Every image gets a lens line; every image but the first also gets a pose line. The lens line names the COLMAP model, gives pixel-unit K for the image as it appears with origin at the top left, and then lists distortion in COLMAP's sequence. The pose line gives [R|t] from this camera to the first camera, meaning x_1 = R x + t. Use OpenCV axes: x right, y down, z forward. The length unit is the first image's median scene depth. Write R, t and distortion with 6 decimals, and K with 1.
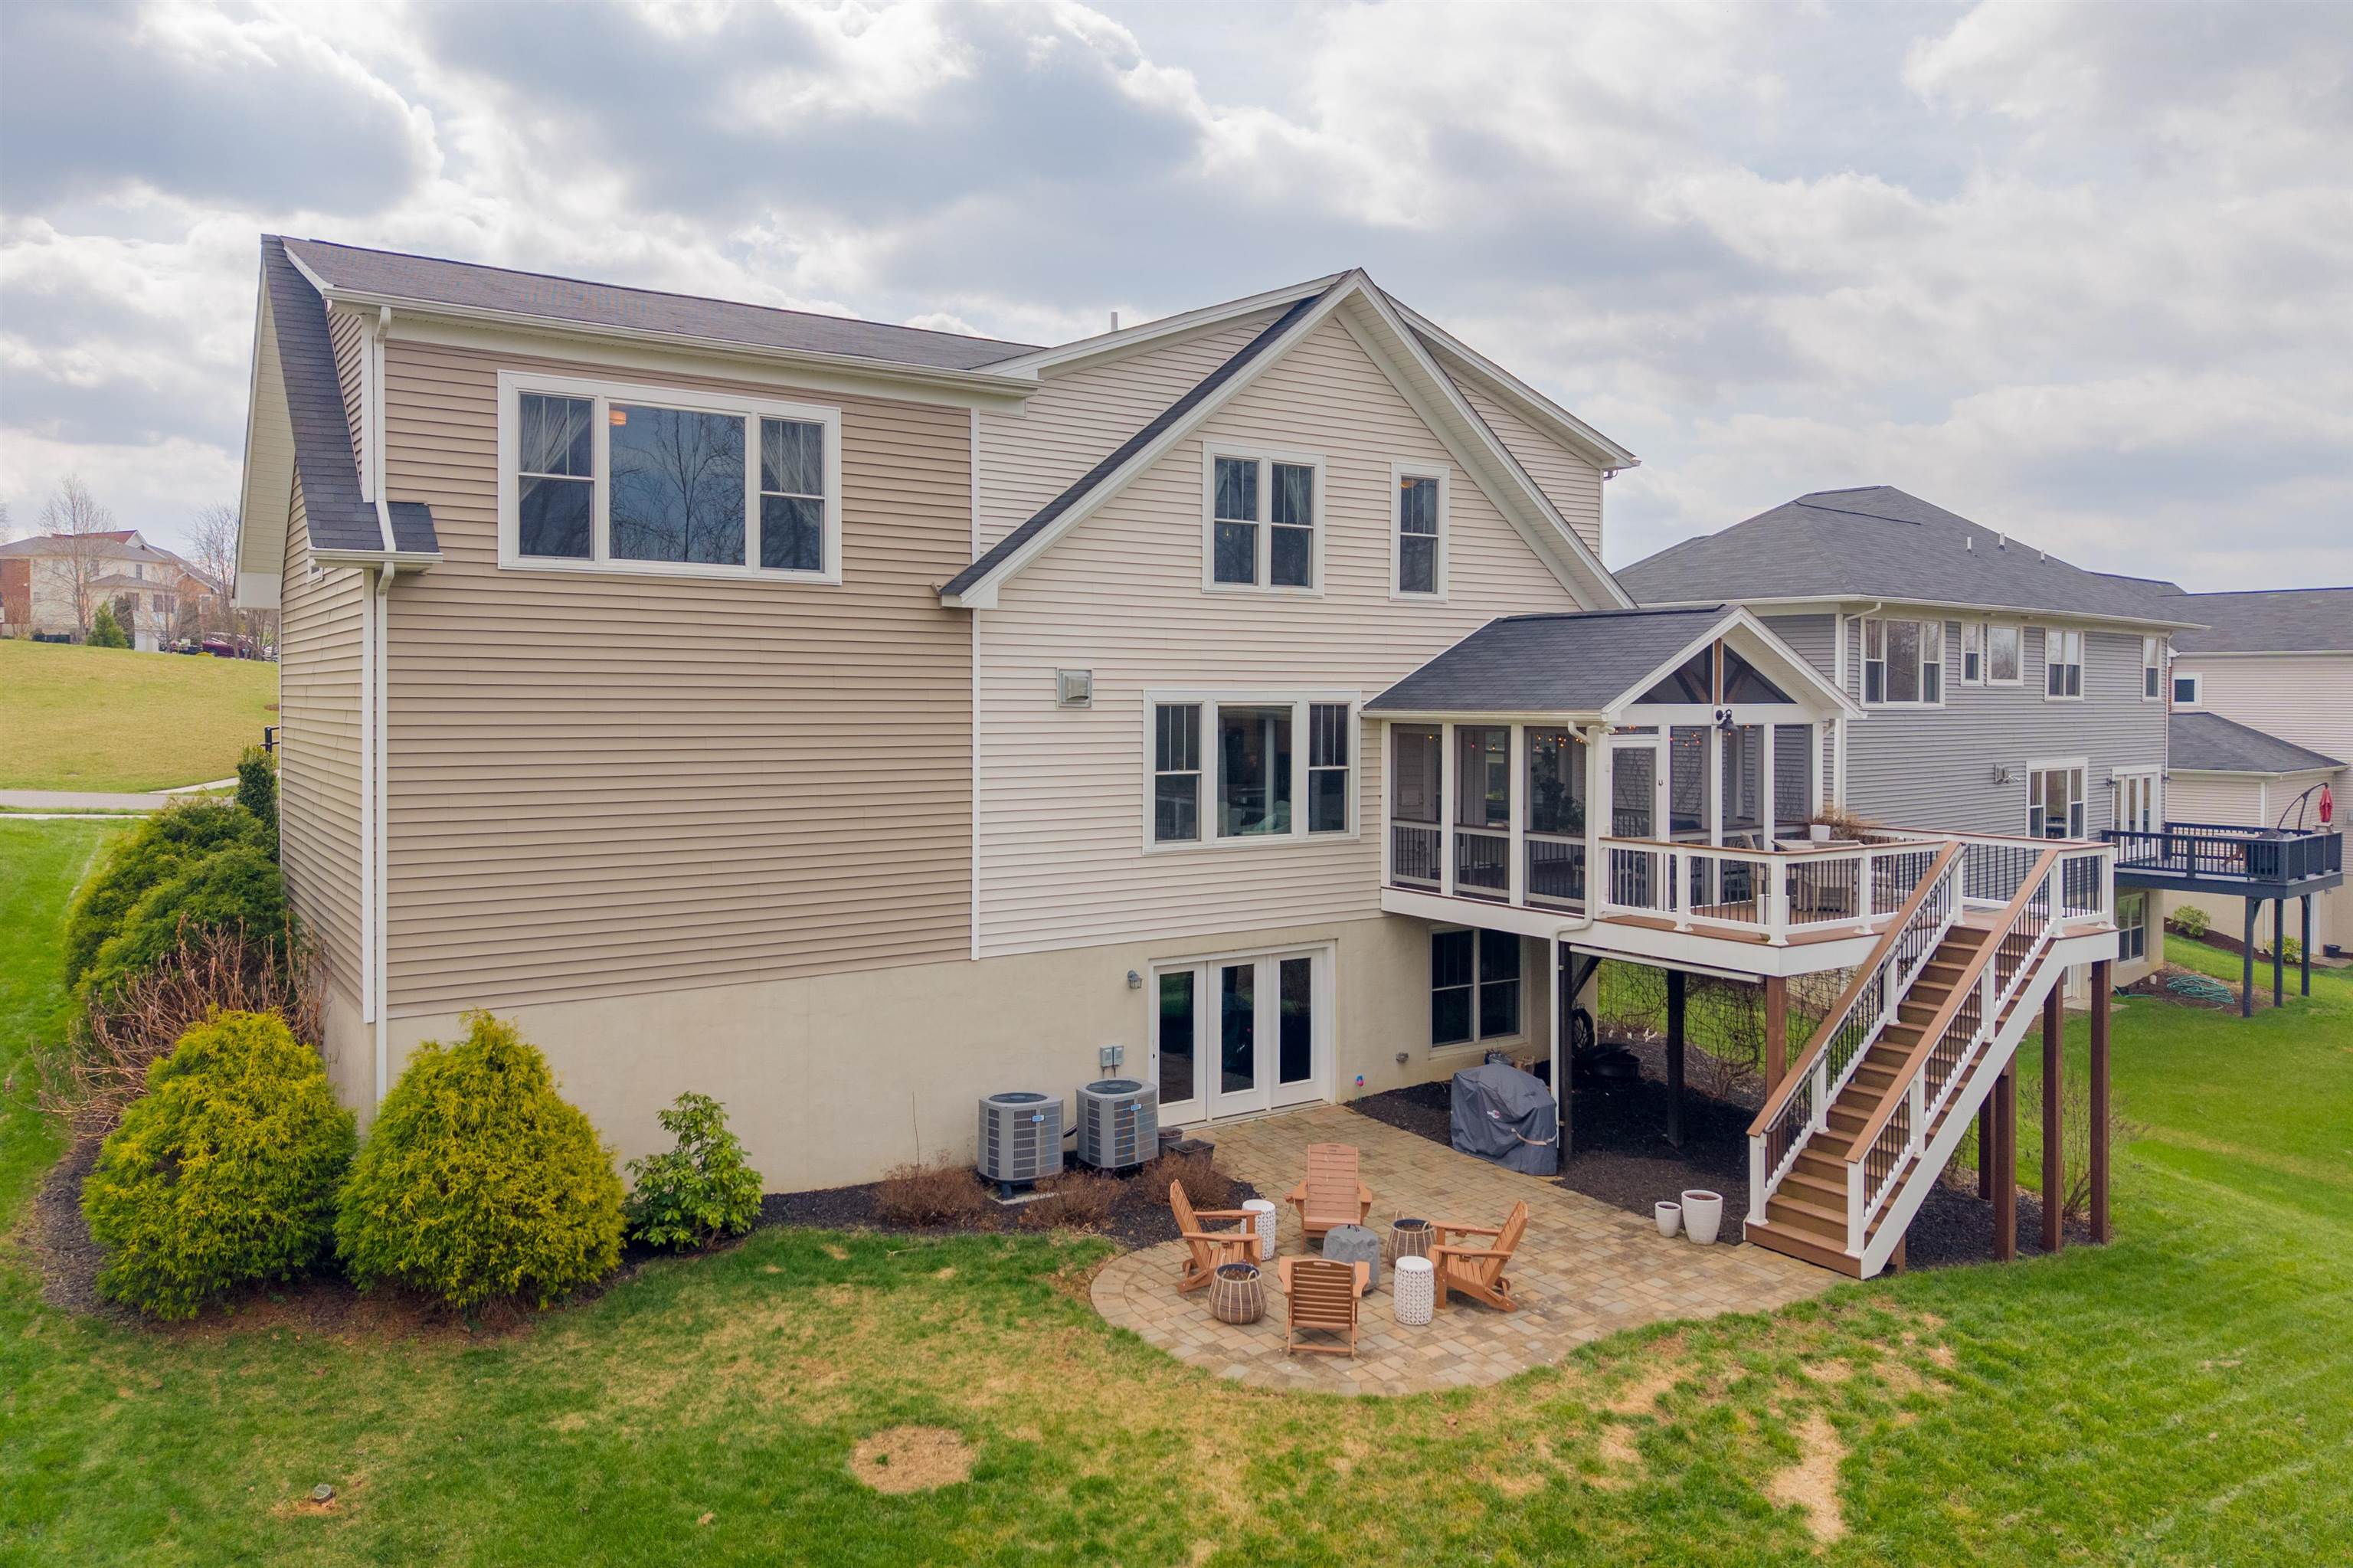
lens RADIAL K [[1621.3, 0, 1162.0], [0, 1621.3, 731.9], [0, 0, 1]] dist [0.003848, -0.002569]
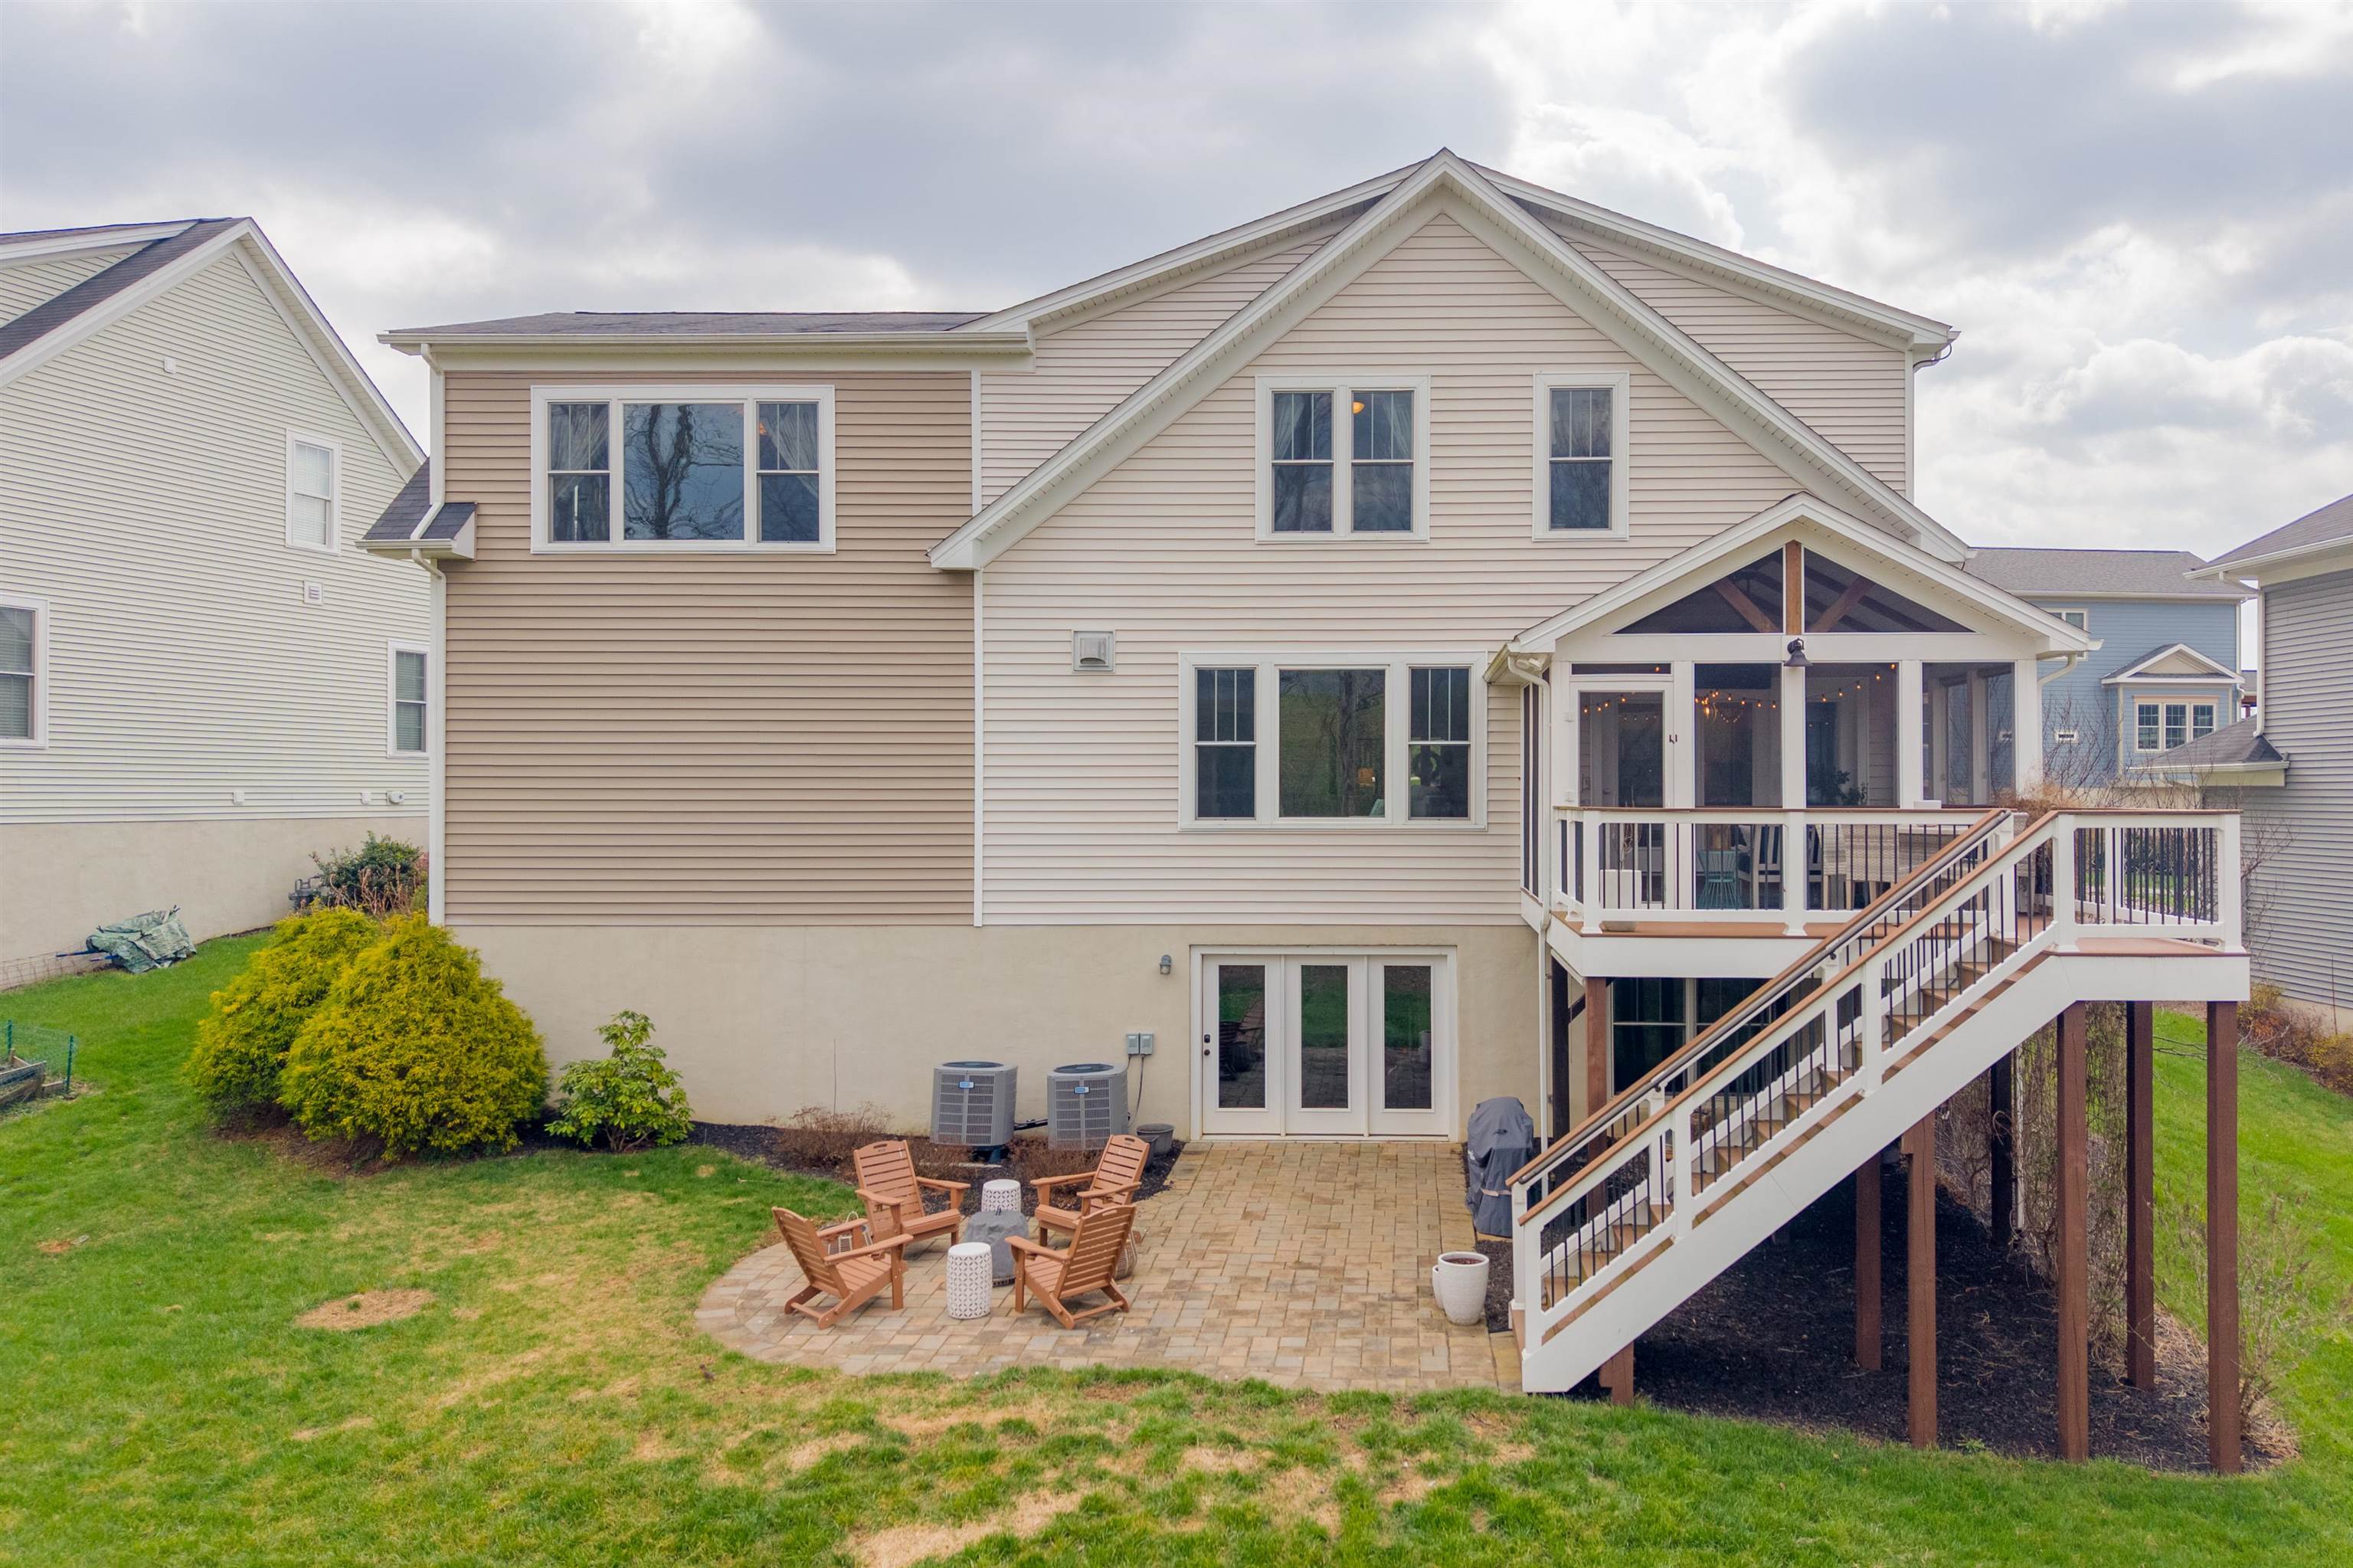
lens RADIAL K [[1636.8, 0, 1176.5], [0, 1636.8, 784.0], [0, 0, 1]] dist [0.005438, 0.000904]
pose [[0.816732, 0.002733, -0.577011, 0.601101], [-0.011049, 0.999880, -0.010903, 0.067958], [0.576912, 0.015280, 0.816663, 0.270413]]
